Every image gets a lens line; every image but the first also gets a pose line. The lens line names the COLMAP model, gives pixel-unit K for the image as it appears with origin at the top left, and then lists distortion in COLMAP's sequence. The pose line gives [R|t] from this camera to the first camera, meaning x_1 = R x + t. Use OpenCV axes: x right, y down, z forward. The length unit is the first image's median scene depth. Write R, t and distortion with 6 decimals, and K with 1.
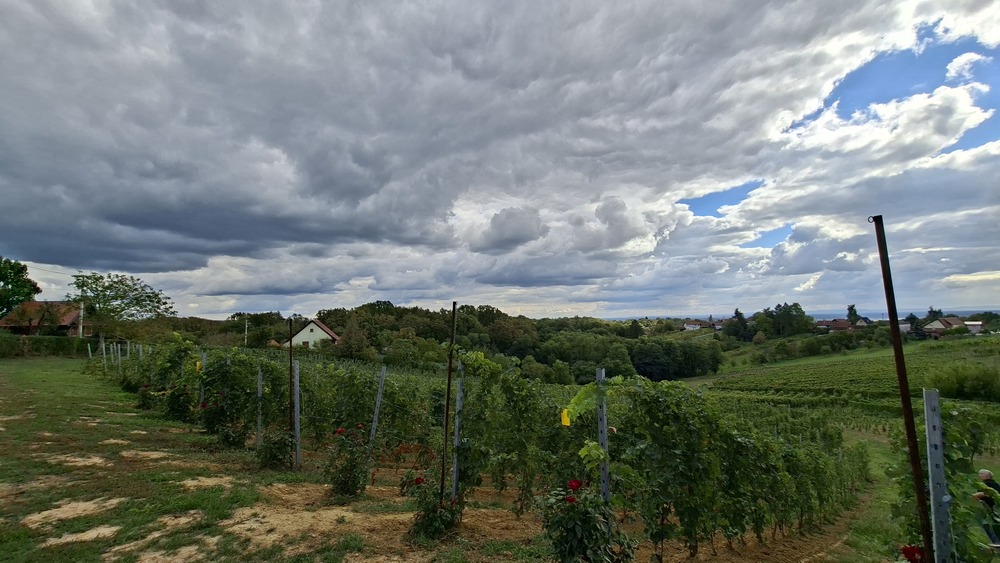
lens RADIAL K [[400.2, 0, 495.8], [0, 400.2, 294.7], [0, 0, 1]] dist [-0.001626, -0.000176]
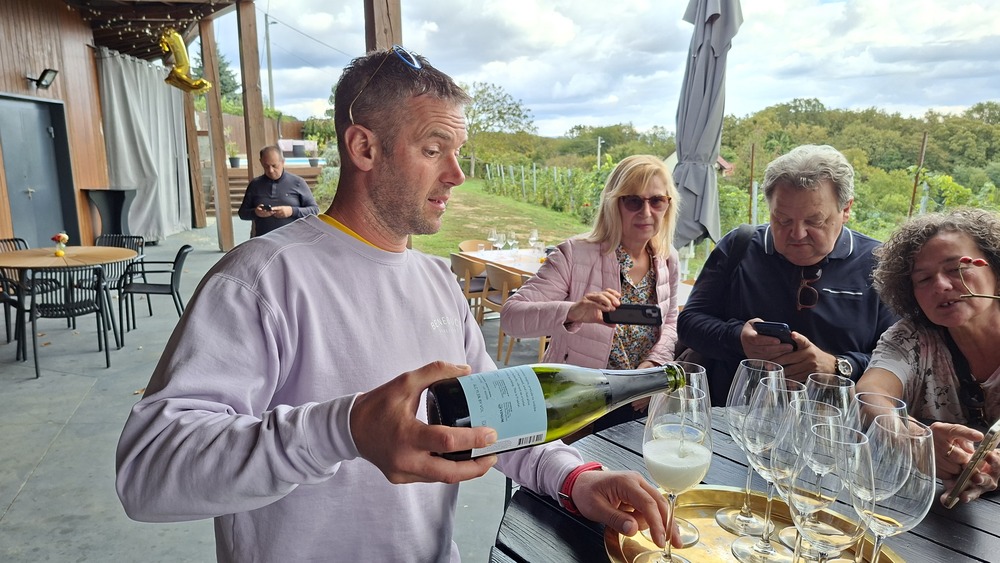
lens RADIAL K [[702.0, 0, 500.0], [0, 702.0, 281.5], [0, 0, 1]] dist [0.045788, -0.002151]
pose [[0.787007, 0.125481, -0.604048, 0.040683], [0.038839, 0.967078, 0.251498, -0.022748], [0.615720, -0.221392, 0.756224, -0.250875]]
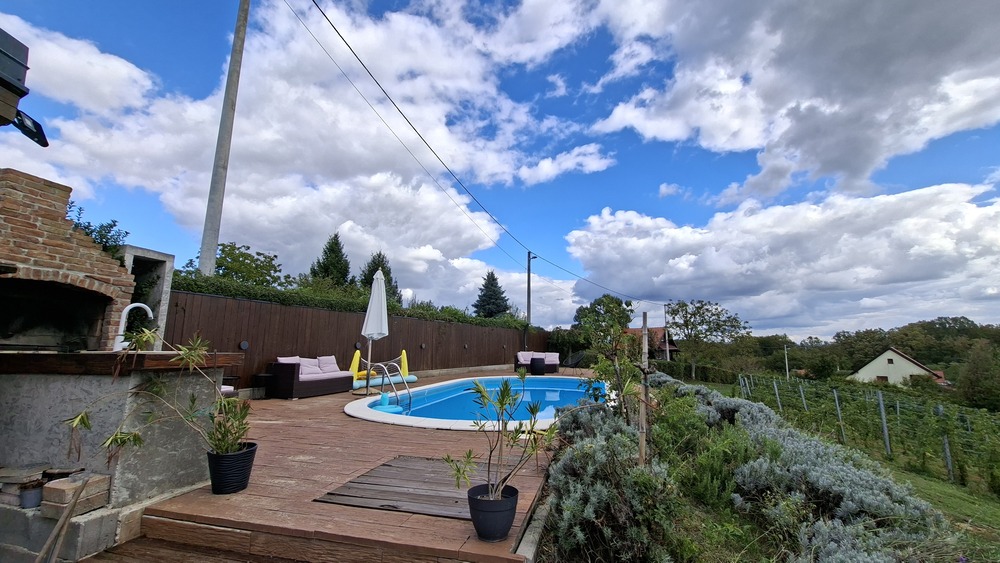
lens RADIAL K [[374.5, 0, 500.0], [0, 374.5, 281.5], [0, 0, 1]] dist [0.016675, 0.000013]
pose [[0.465635, -0.132299, -0.875032, -0.445039], [0.048715, 0.991095, -0.123924, -0.006488], [0.883635, 0.015076, 0.467933, 0.131539]]
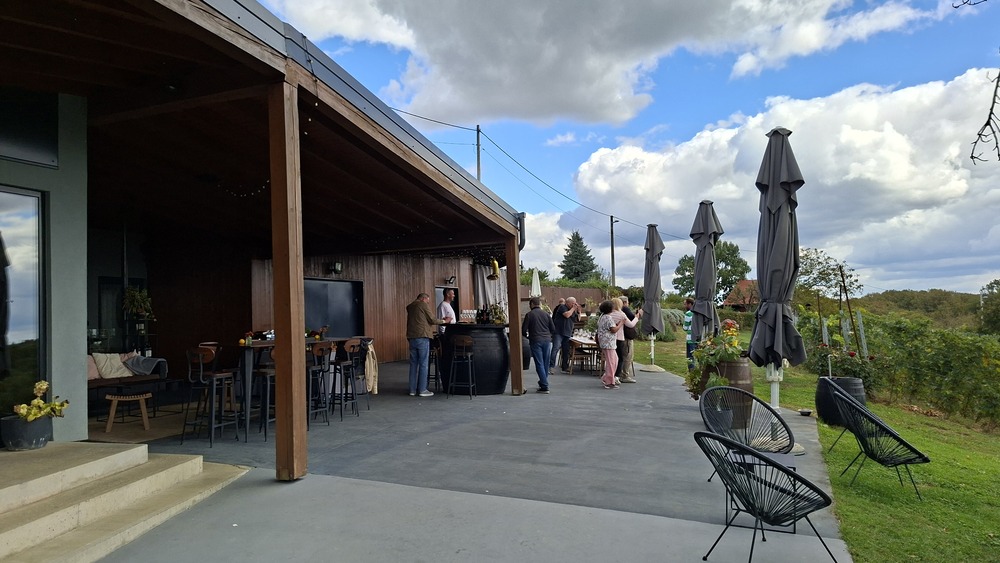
lens RADIAL K [[702.0, 0, 500.0], [0, 702.0, 281.5], [0, 0, 1]] dist [0.045788, -0.002151]
pose [[0.354242, -0.043625, -0.934136, 0.482207], [0.087951, 0.996038, -0.013164, -0.019024], [0.931009, -0.077495, 0.356676, -0.361374]]
